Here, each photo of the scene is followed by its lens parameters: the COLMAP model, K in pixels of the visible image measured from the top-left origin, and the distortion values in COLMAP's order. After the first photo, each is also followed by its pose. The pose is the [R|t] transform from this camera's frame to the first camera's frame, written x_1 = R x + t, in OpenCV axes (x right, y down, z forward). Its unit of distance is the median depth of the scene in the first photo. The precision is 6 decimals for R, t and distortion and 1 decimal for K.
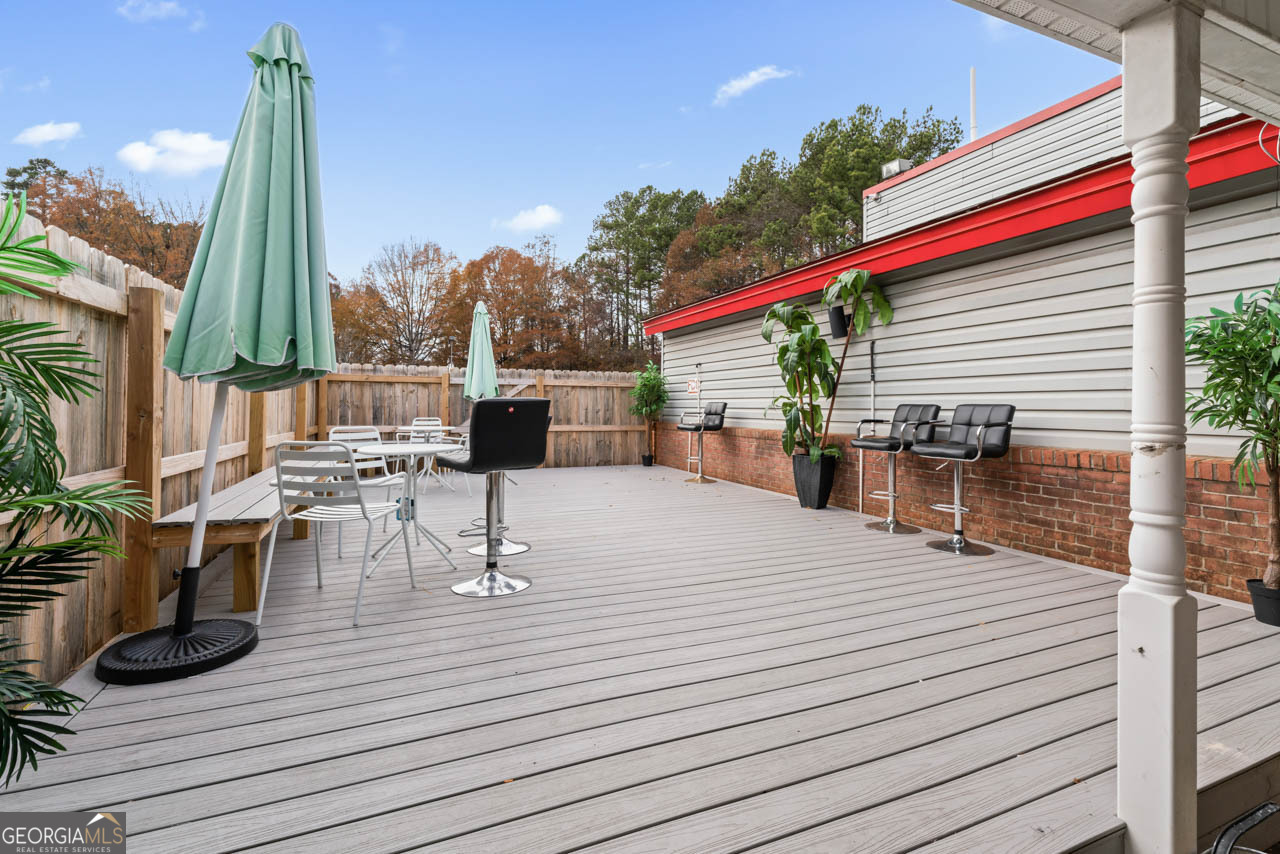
lens RADIAL K [[567.1, 0, 638.2], [0, 567.1, 423.9], [0, 0, 1]] dist [-0.002253, 0.000083]
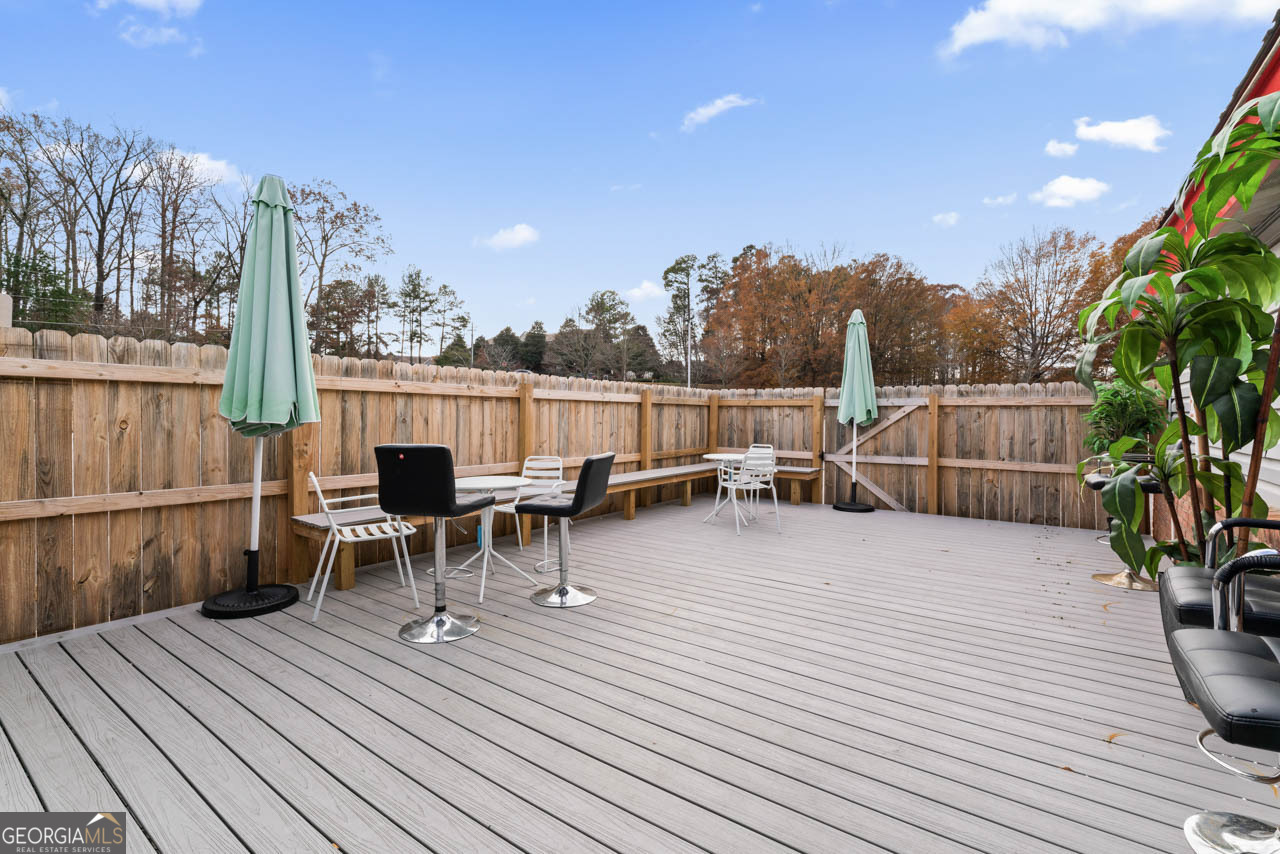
lens RADIAL K [[567.1, 0, 641.8], [0, 567.1, 420.9], [0, 0, 1]] dist [-0.002253, 0.000083]
pose [[0.533770, 0.007728, -0.845595, 0.258012], [-0.030240, 0.999493, -0.009954, -0.027580], [0.845089, 0.030884, 0.533733, 0.252020]]
